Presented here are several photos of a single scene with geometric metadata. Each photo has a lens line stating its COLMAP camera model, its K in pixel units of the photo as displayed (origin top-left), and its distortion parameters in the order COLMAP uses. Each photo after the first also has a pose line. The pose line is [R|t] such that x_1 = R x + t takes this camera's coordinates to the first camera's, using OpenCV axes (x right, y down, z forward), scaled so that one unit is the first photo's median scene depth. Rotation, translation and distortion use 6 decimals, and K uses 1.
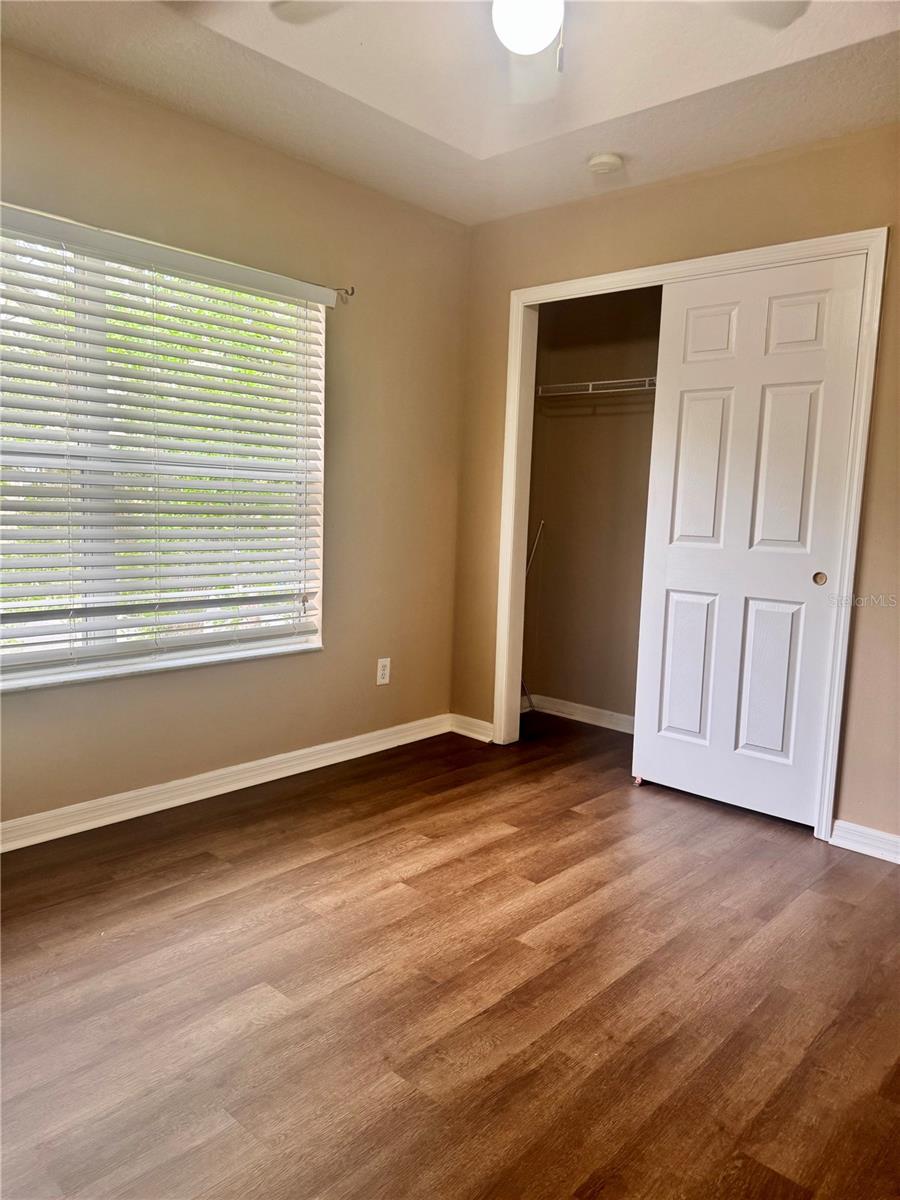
lens RADIAL K [[854.5, 0, 450.2], [0, 854.5, 602.0], [0, 0, 1]] dist [0.057141, -0.061430]
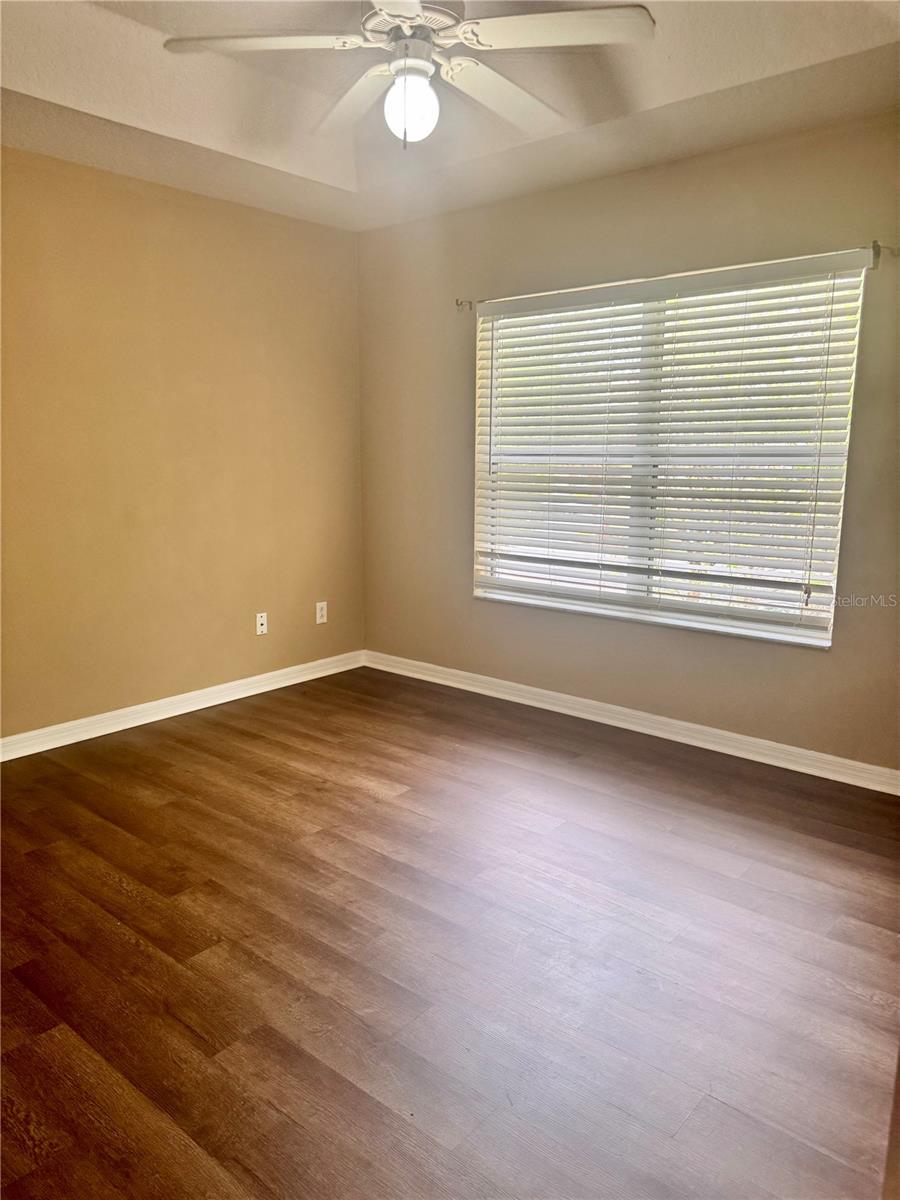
lens RADIAL K [[854.5, 0, 449.4], [0, 854.5, 599.7], [0, 0, 1]] dist [0.057141, -0.061430]
pose [[0.017769, 0.136760, -0.990445, 0.902429], [-0.117761, 0.983993, 0.133757, -0.086976], [0.992883, 0.114259, 0.033590, 0.671735]]
